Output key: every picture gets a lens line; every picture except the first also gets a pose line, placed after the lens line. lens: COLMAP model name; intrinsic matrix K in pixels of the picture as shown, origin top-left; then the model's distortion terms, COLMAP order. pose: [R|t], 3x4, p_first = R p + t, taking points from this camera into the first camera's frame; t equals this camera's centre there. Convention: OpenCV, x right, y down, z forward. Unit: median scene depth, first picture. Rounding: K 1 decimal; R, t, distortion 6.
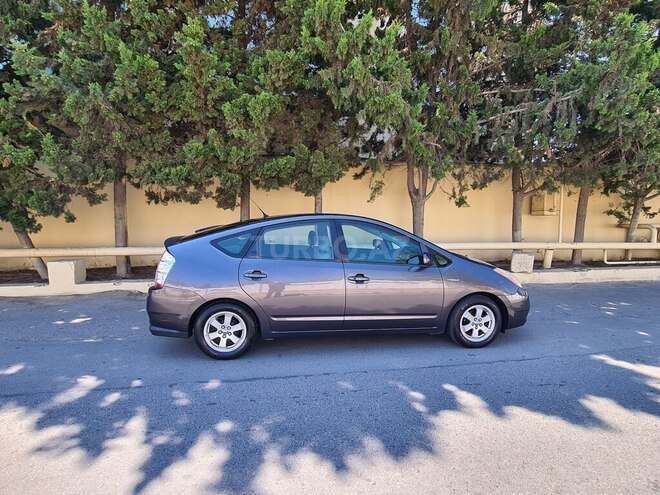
lens RADIAL K [[361.3, 0, 332.2], [0, 361.3, 249.1], [0, 0, 1]] dist [-0.002589, 0.000208]
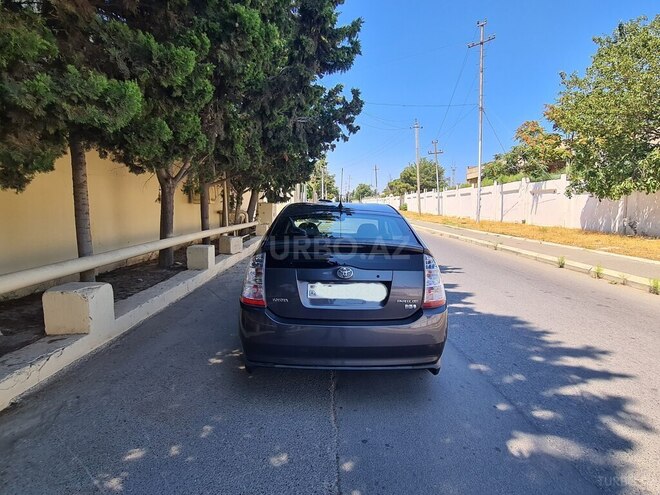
lens RADIAL K [[361.3, 0, 332.2], [0, 361.3, 249.1], [0, 0, 1]] dist [-0.002589, 0.000208]
pose [[0.129222, -0.122937, 0.983966, -1.558228], [0.082735, 0.990162, 0.112846, -0.138946], [-0.988158, 0.066826, 0.138122, 1.415260]]
